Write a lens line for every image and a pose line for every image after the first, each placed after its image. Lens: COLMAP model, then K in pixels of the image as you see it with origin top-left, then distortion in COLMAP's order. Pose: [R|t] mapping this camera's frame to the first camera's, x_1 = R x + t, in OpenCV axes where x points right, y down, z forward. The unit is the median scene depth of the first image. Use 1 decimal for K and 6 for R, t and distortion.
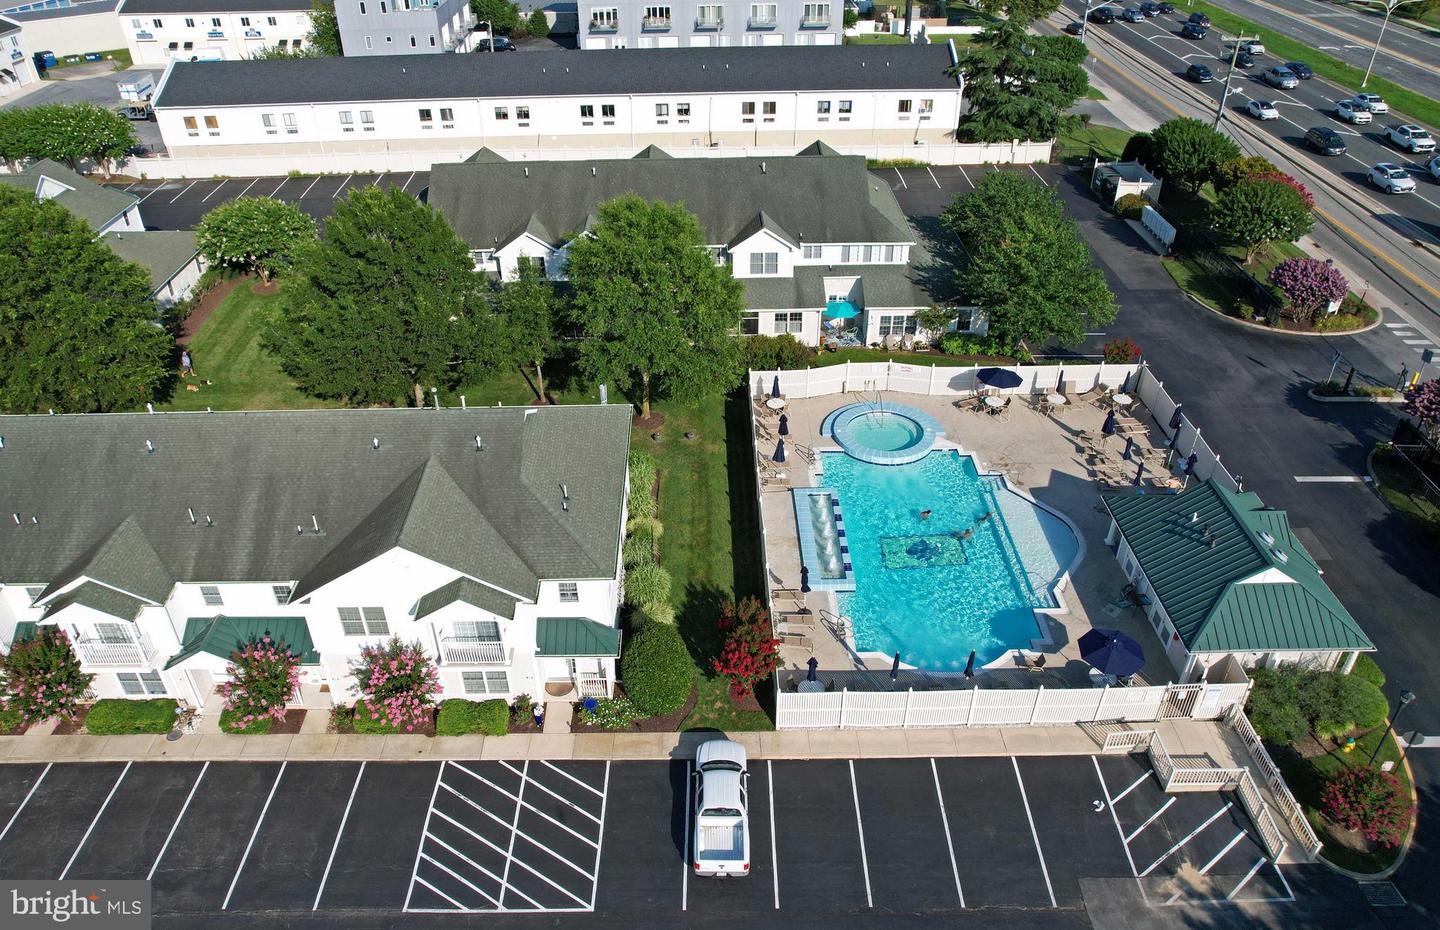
lens RADIAL K [[964.5, 0, 675.6], [0, 964.5, 458.6], [0, 0, 1]] dist [-0.017744, -0.000370]
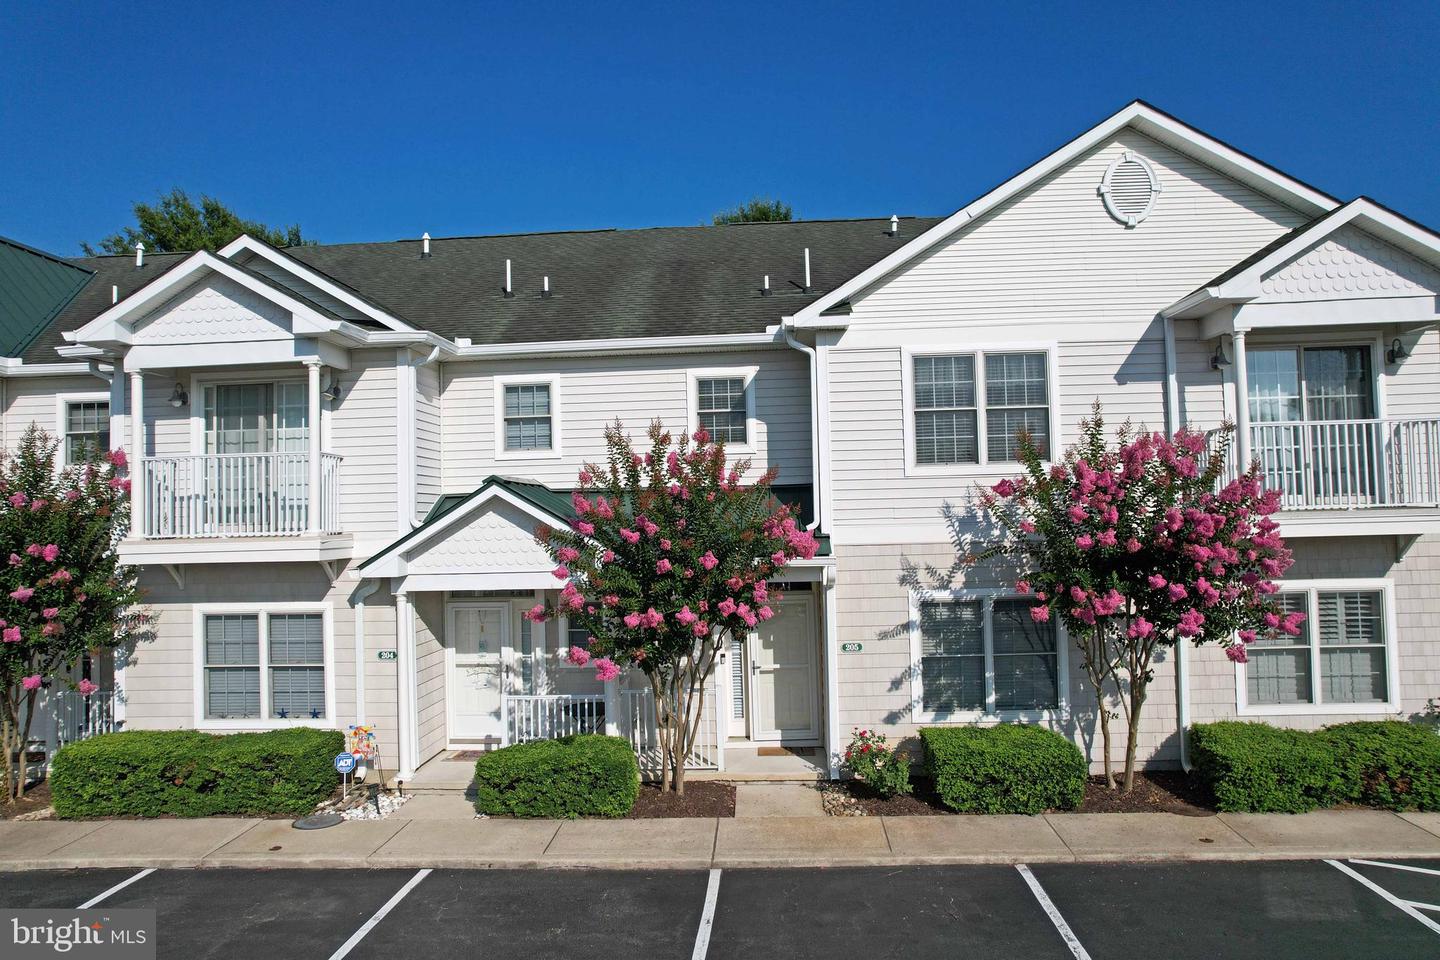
lens RADIAL K [[918.5, 0, 720.8], [0, 918.5, 482.5], [0, 0, 1]] dist [-0.085009, 0.079400]
pose [[0.998752, 0.001468, -0.049930, -0.391876], [-0.030713, 0.806343, -0.590650, 0.377746], [0.039394, 0.591446, 0.805381, 0.732257]]
